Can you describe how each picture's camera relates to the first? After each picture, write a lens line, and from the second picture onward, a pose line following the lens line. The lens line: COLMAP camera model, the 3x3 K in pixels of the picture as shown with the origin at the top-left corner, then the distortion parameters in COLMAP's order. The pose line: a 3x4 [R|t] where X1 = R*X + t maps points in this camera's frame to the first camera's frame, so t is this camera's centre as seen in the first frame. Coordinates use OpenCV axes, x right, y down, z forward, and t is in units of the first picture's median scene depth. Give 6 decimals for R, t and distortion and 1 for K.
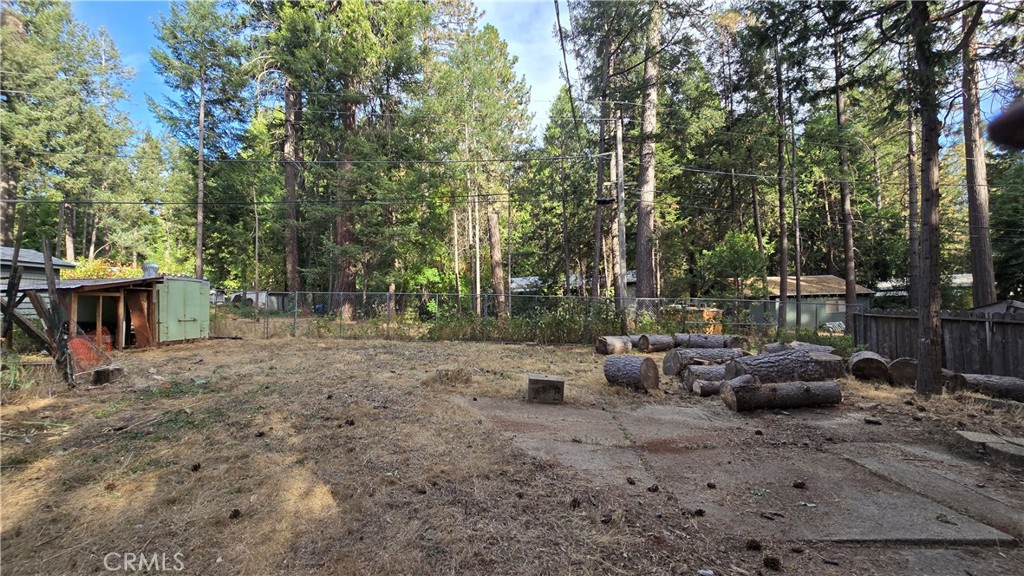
lens RADIAL K [[420.4, 0, 513.2], [0, 420.4, 282.0], [0, 0, 1]] dist [-0.006733, 0.000333]
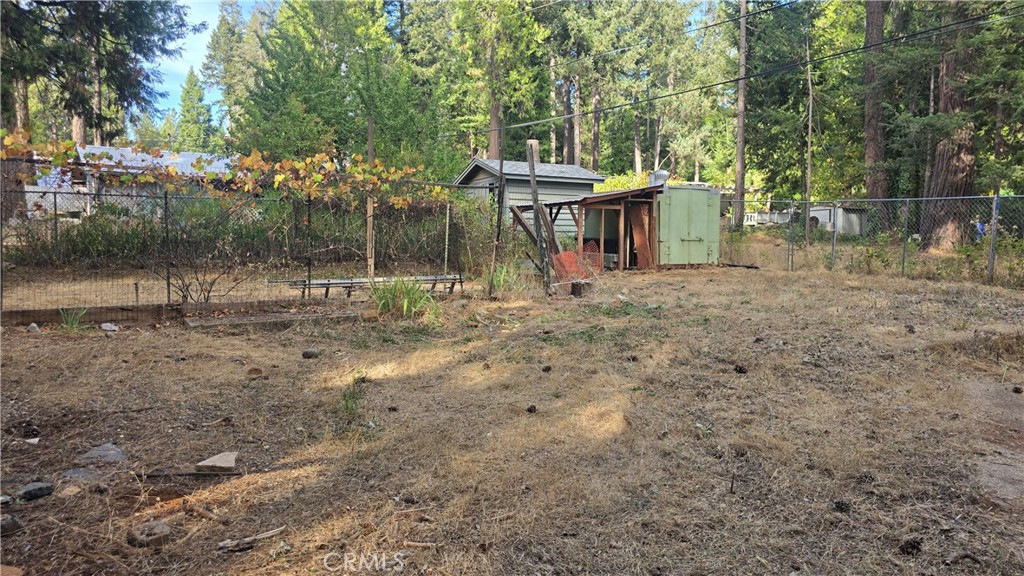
lens RADIAL K [[687.7, 0, 511.4], [0, 687.7, 280.7], [0, 0, 1]] dist [0.038507, -0.030753]
pose [[0.518904, 0.067285, -0.852180, 0.135433], [0.037793, 0.994117, 0.101505, 0.021017], [0.853997, -0.084878, 0.513308, 0.037377]]
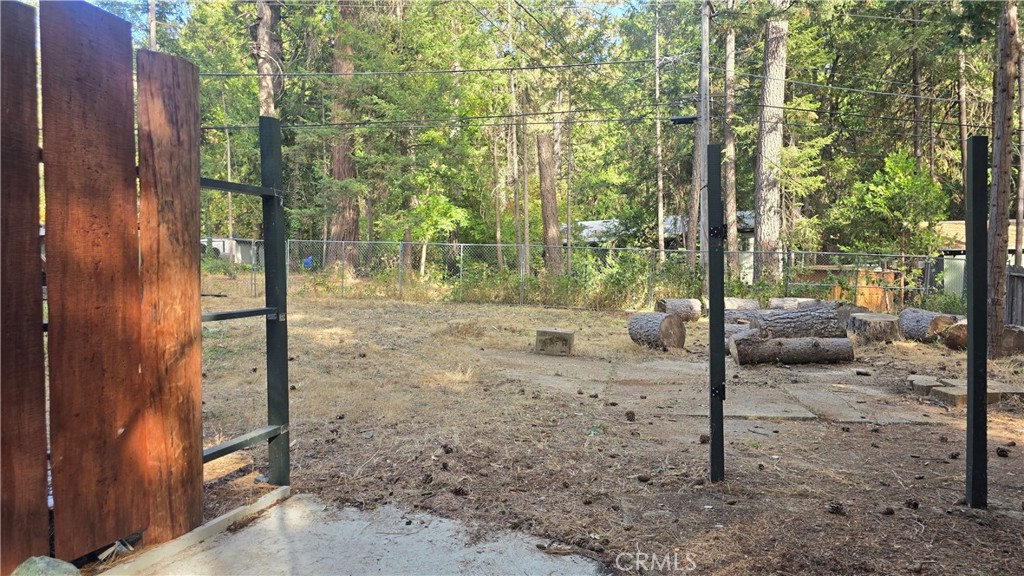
lens RADIAL K [[687.7, 0, 519.8], [0, 687.7, 289.9], [0, 0, 1]] dist [0.038507, -0.030753]
pose [[0.992216, 0.016049, -0.123492, 0.089890], [-0.004467, 0.995609, 0.093502, -0.006094], [0.124451, -0.092222, 0.987931, -0.267634]]
